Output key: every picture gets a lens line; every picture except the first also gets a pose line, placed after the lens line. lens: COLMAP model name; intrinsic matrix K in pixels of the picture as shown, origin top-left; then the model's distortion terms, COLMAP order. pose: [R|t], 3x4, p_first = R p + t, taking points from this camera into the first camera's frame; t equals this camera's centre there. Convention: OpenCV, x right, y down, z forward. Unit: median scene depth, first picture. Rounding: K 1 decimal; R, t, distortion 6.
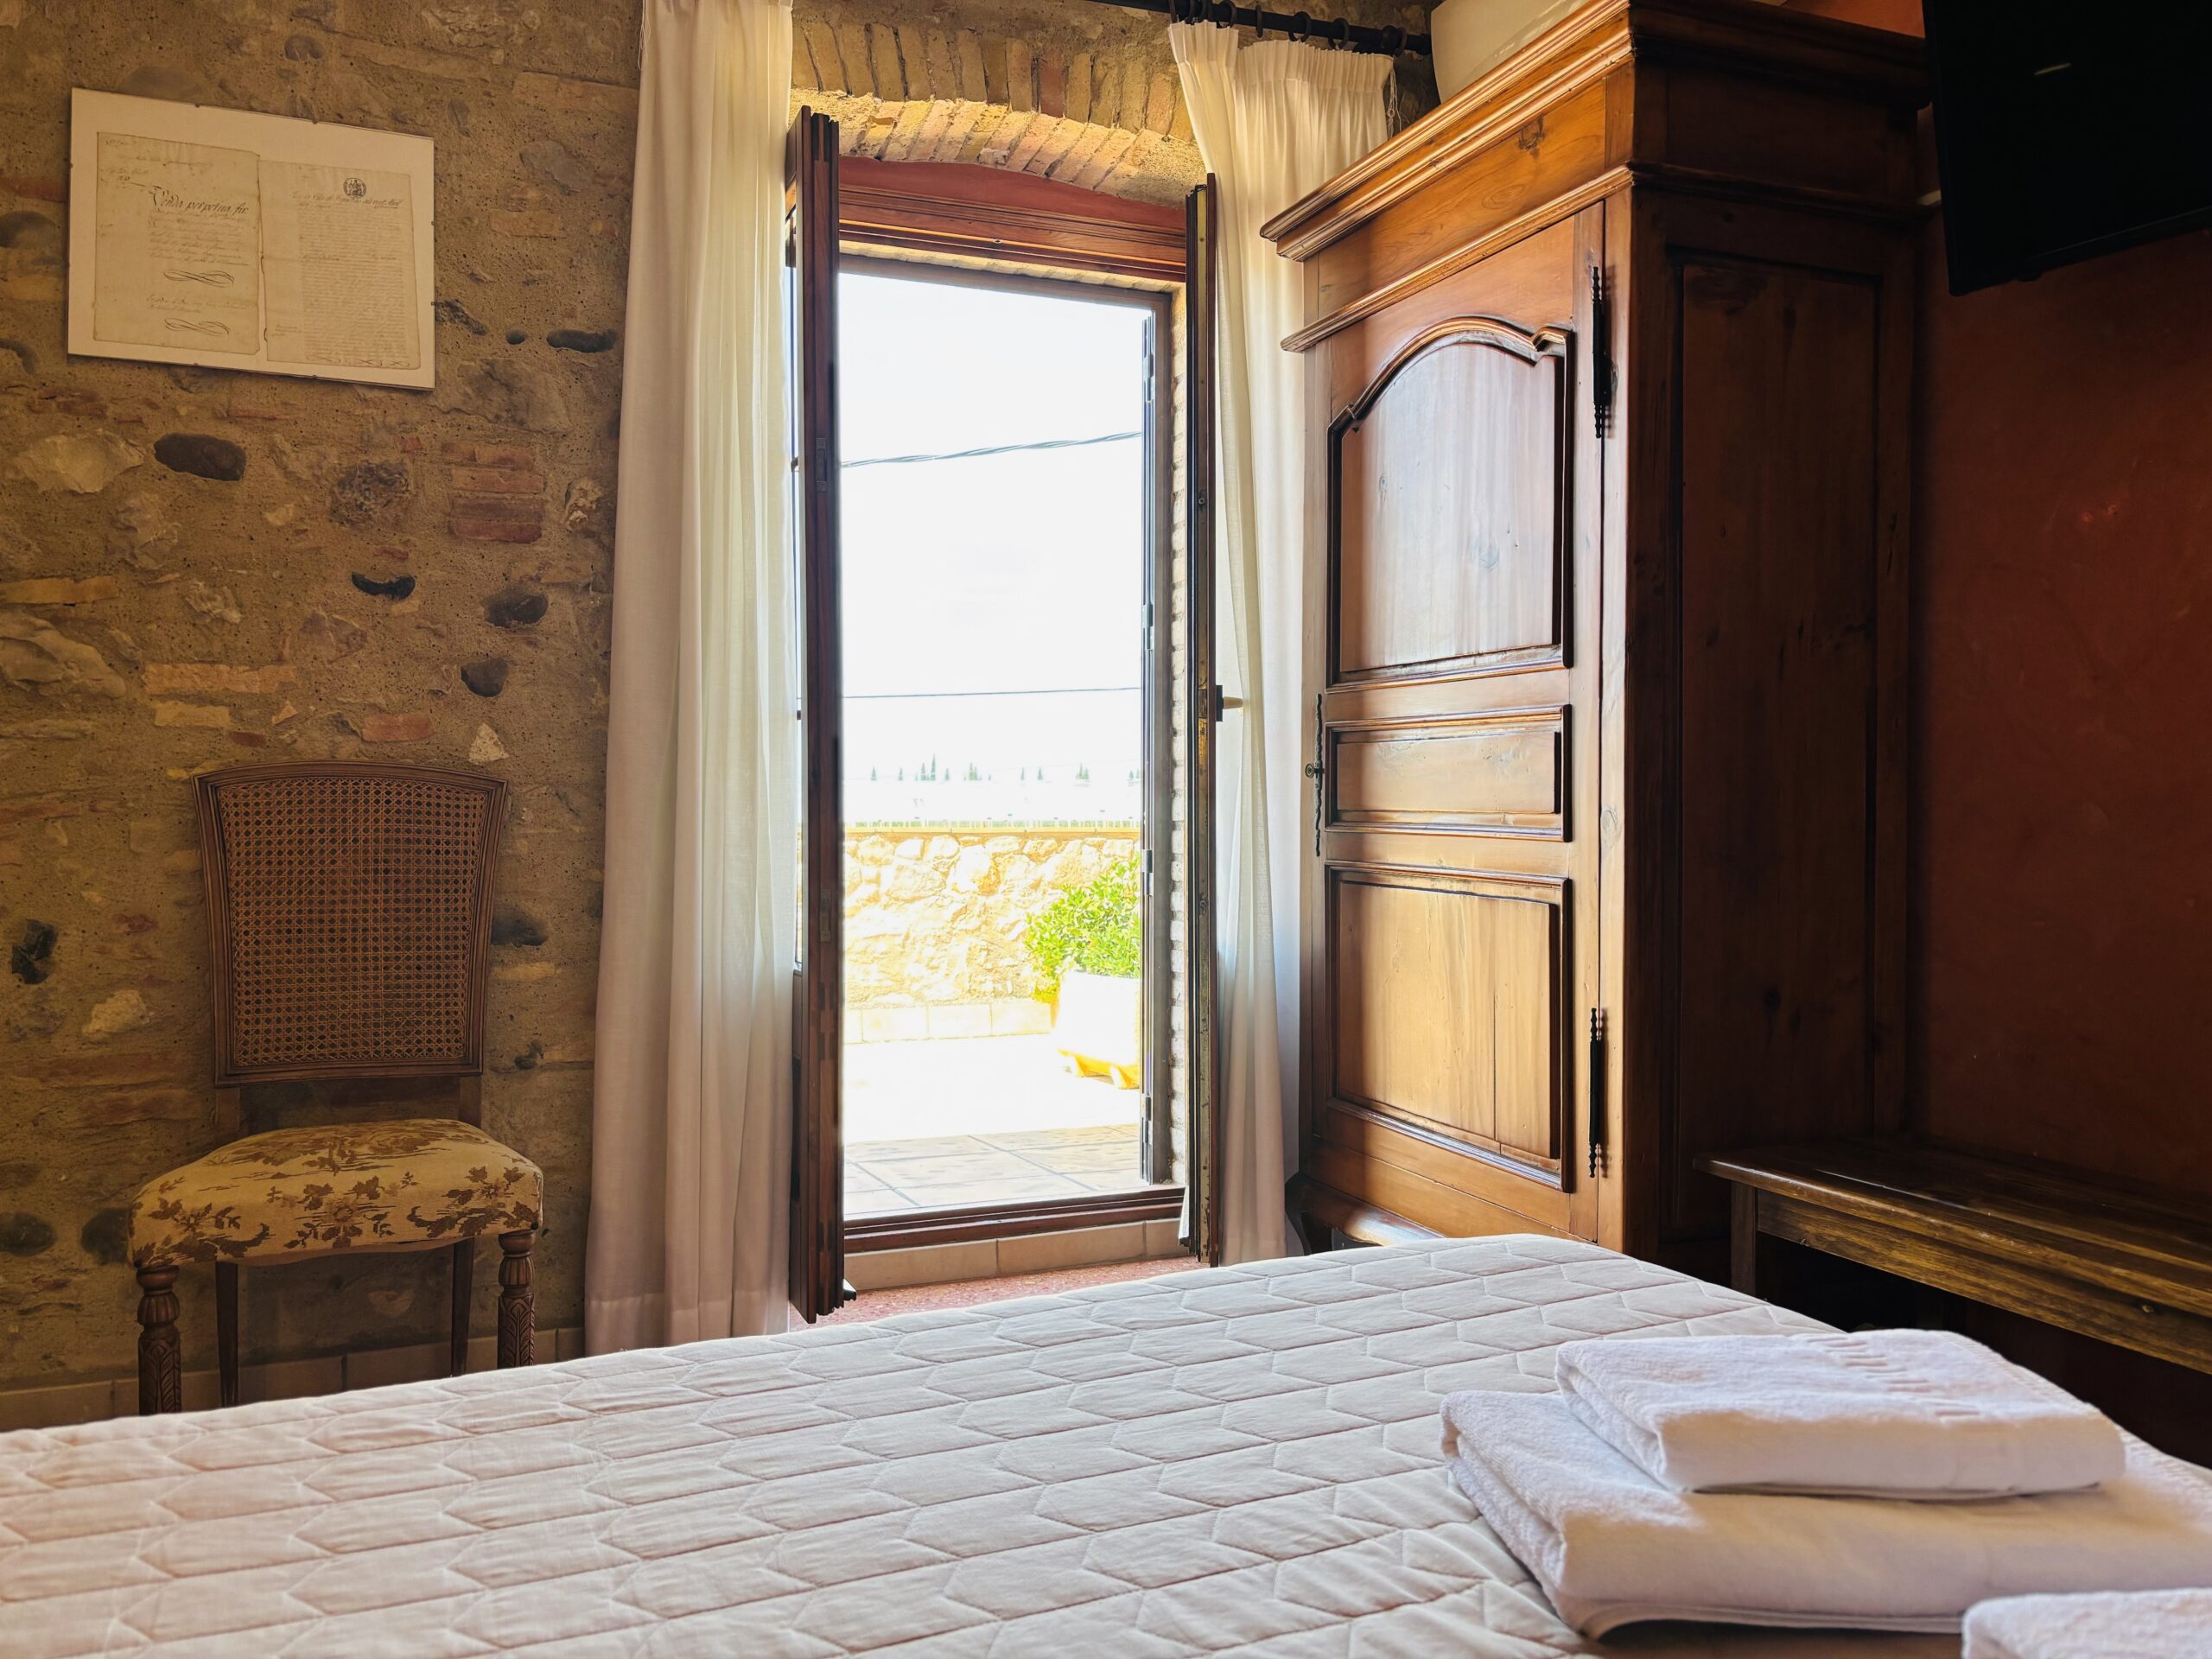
lens RADIAL K [[1648.6, 0, 1113.8], [0, 1648.6, 822.4], [0, 0, 1]] dist [0.039589, -0.035863]
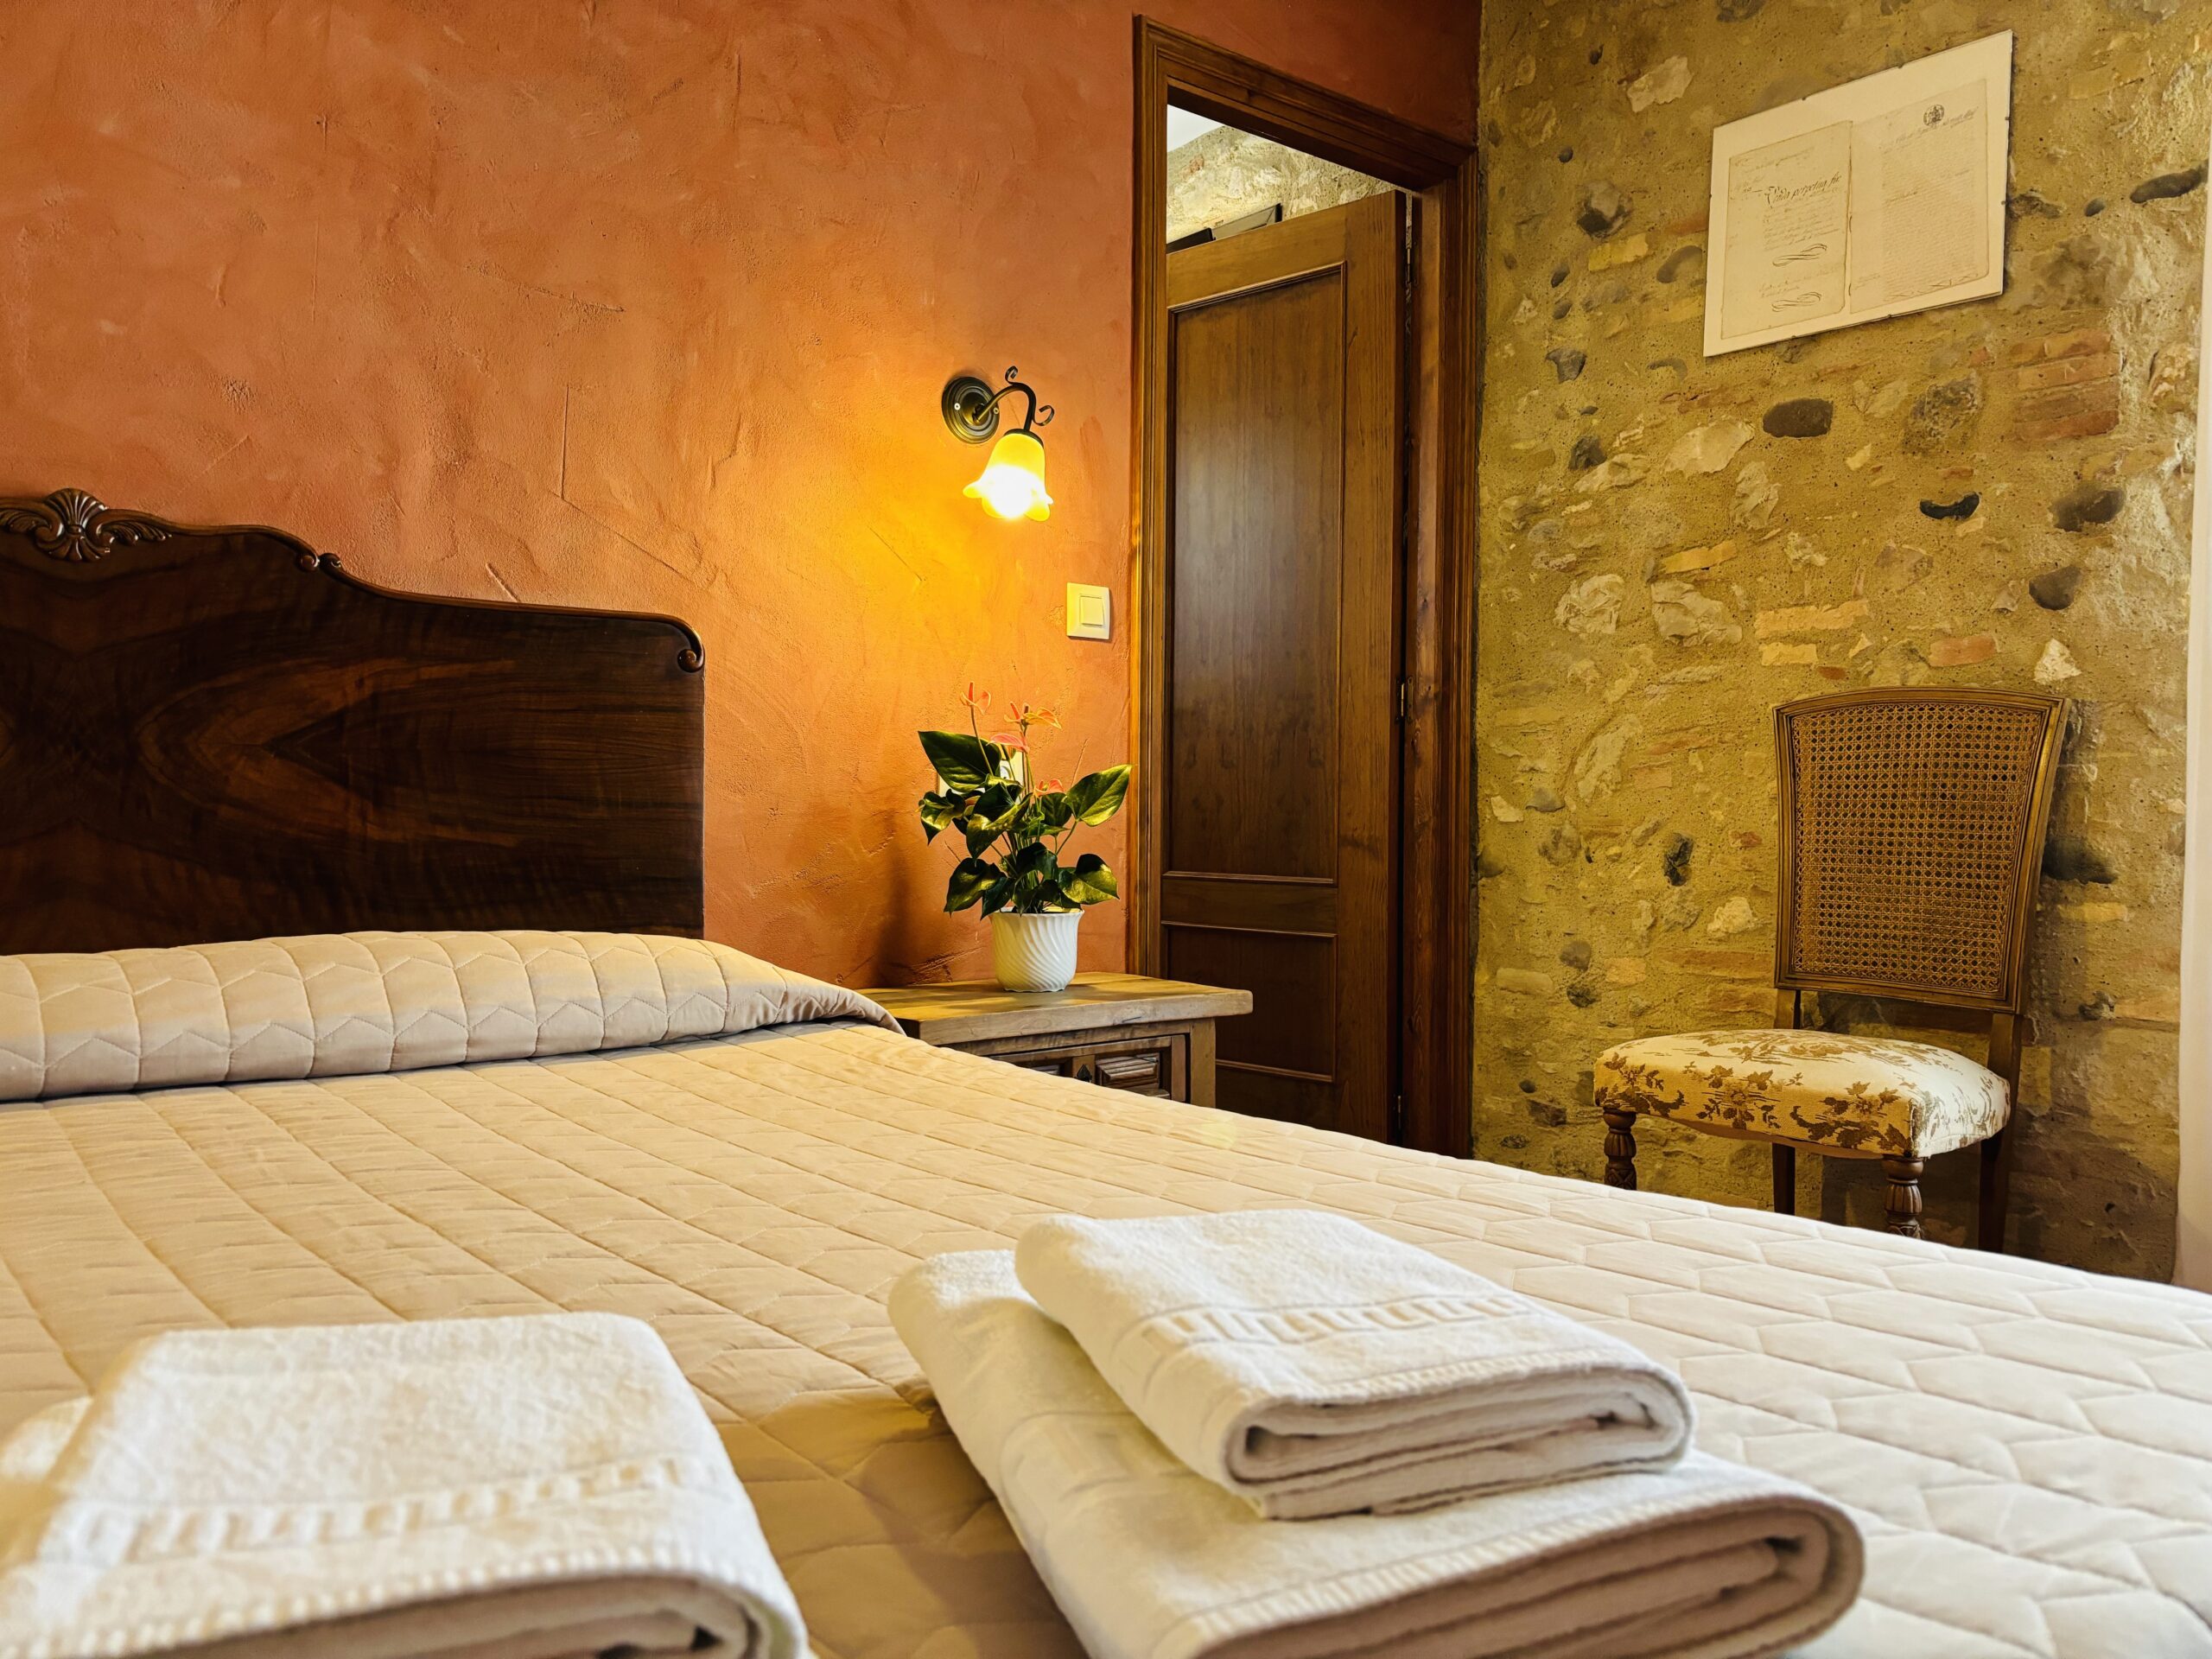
lens RADIAL K [[1648.6, 0, 1113.8], [0, 1648.6, 822.4], [0, 0, 1]] dist [0.039589, -0.035863]
pose [[0.308808, 0.016118, -0.950988, 0.357062], [-0.013108, 0.999834, 0.012690, 0.039065], [0.951034, 0.008547, 0.308968, 0.226642]]
